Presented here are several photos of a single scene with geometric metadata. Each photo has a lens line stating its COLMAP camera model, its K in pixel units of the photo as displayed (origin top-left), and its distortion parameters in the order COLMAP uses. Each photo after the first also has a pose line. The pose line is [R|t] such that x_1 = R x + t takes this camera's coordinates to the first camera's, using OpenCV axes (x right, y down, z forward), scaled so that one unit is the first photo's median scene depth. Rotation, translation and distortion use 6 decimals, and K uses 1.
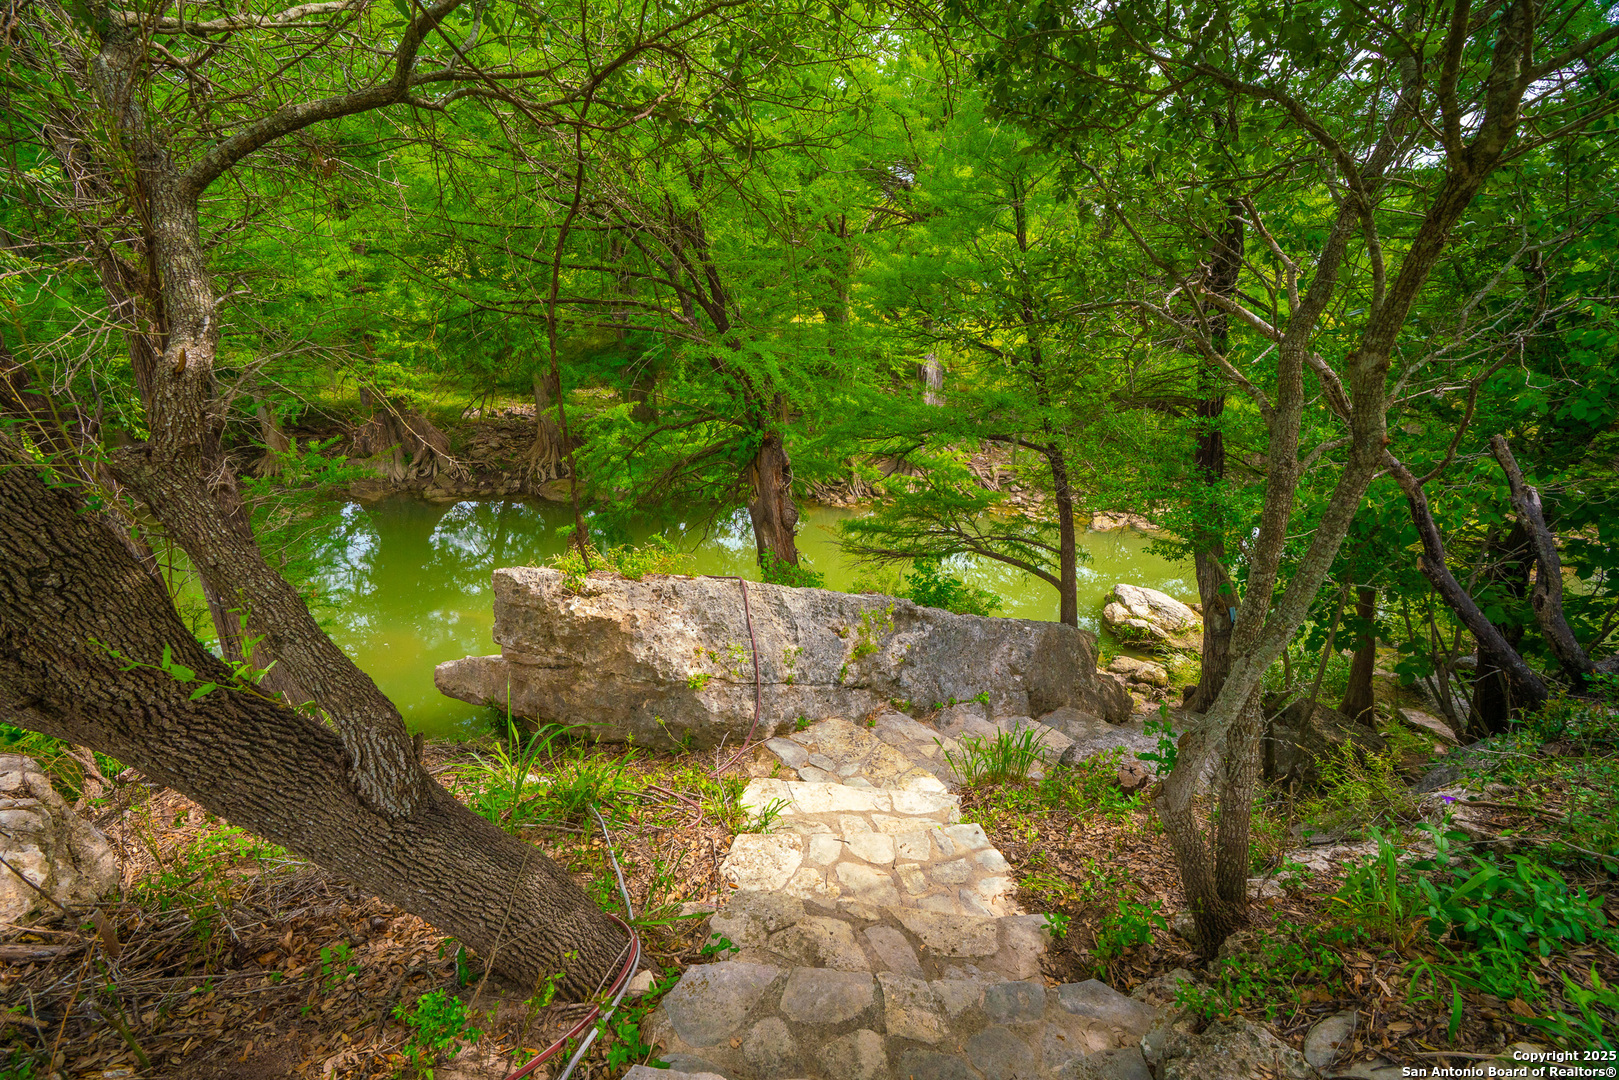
lens RADIAL K [[762.5, 0, 808.2], [0, 762.5, 539.6], [0, 0, 1]] dist [-0.000180, -0.000016]
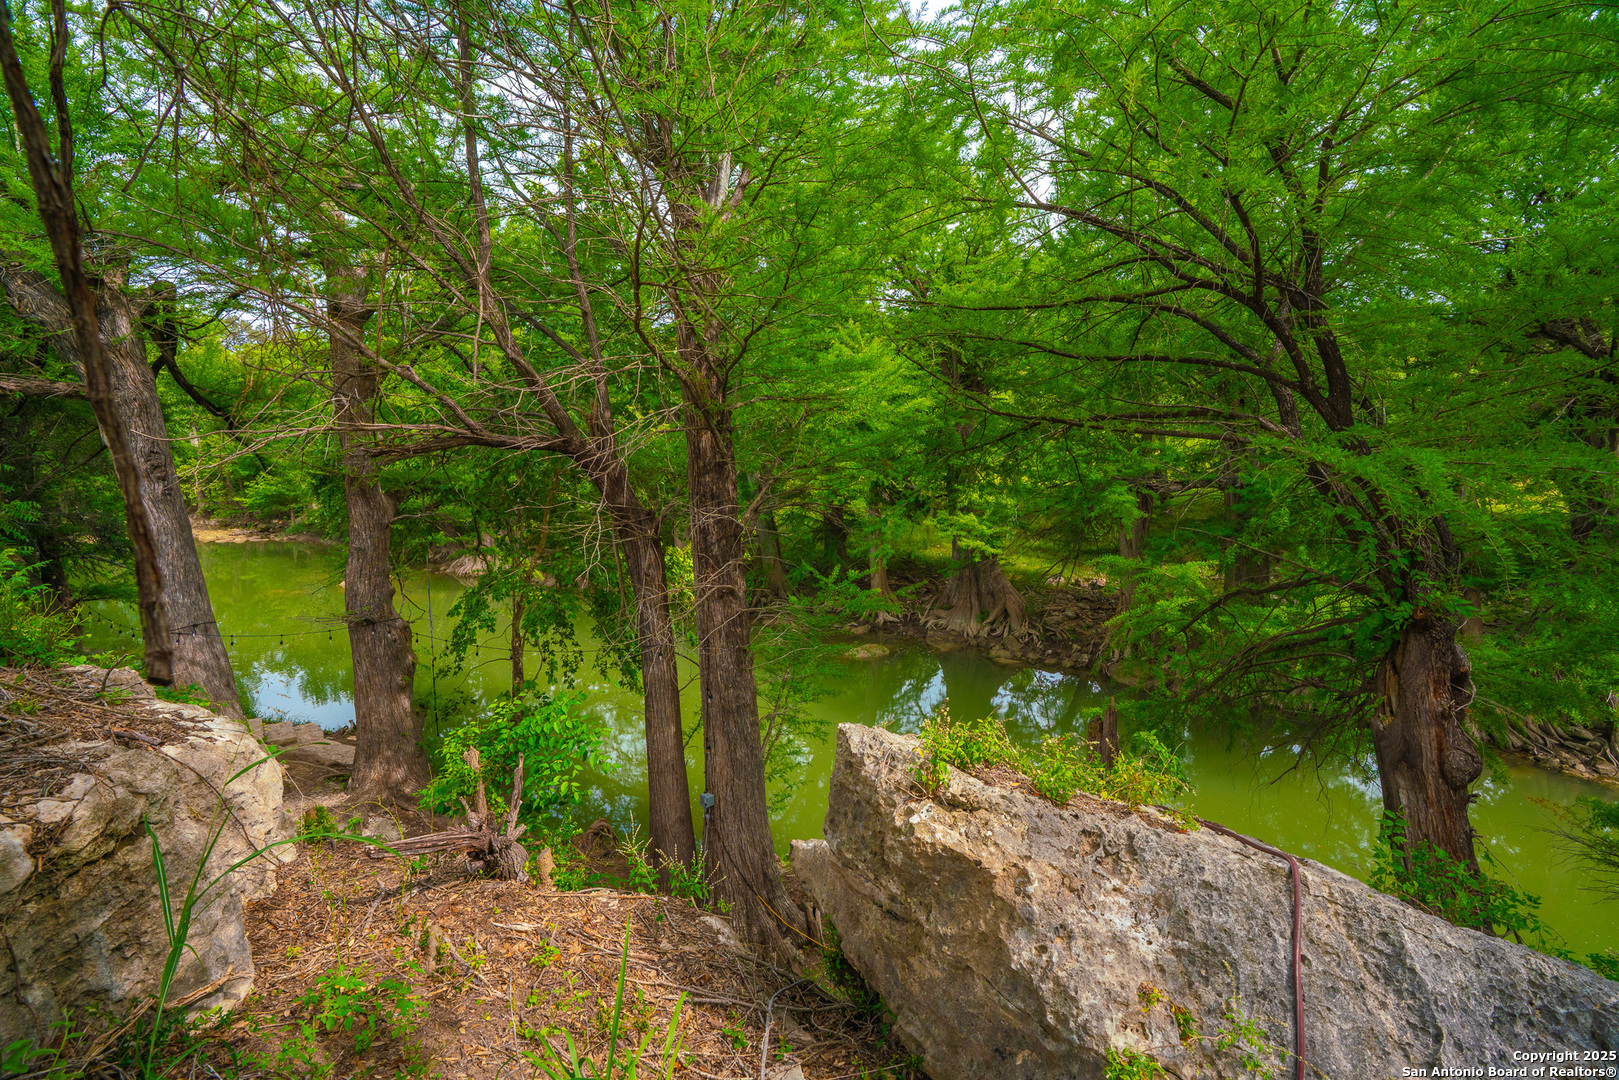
lens RADIAL K [[770.6, 0, 779.7], [0, 770.6, 531.1], [0, 0, 1]] dist [-0.058947, 0.022298]
pose [[0.702432, 0.048434, -0.710101, 0.003529], [-0.219510, 0.963791, -0.151403, -0.003773], [0.677055, 0.262225, 0.687629, 0.265133]]
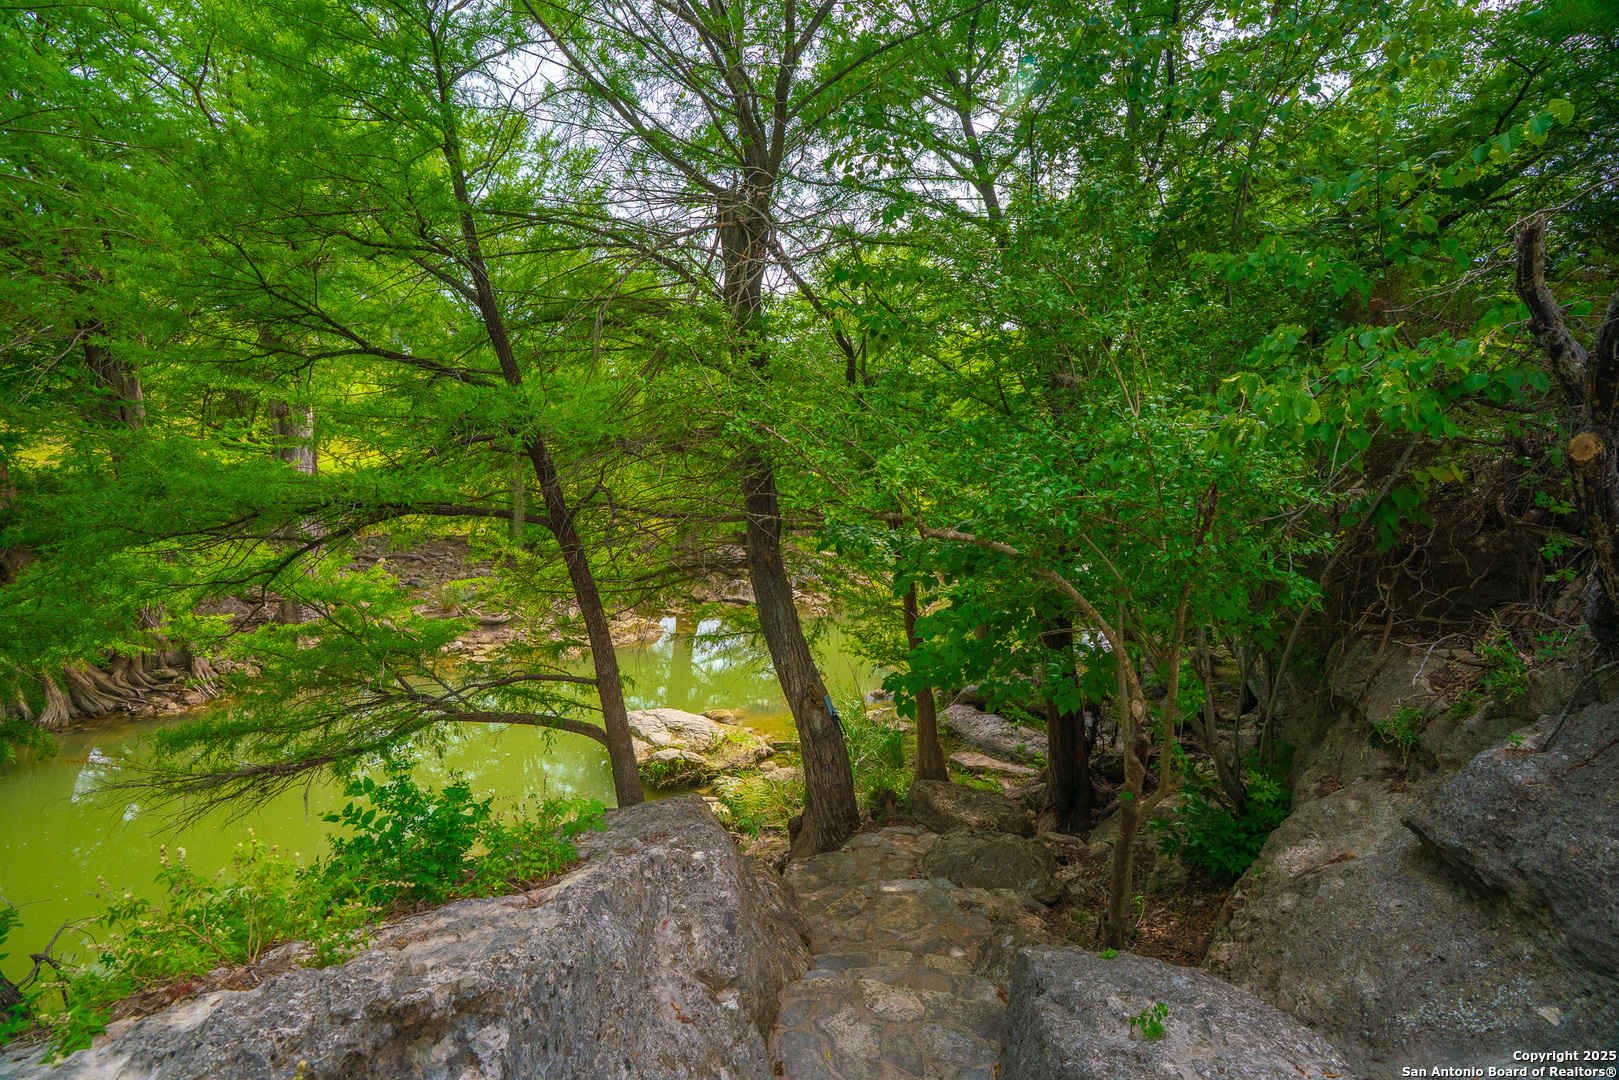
lens RADIAL K [[770.3, 0, 807.0], [0, 770.3, 536.6], [0, 0, 1]] dist [-0.028366, 0.000083]
pose [[0.729813, -0.121679, 0.672732, 0.065371], [0.246070, 0.964834, -0.092436, 0.003301], [-0.637827, 0.233000, 0.734090, 0.538457]]
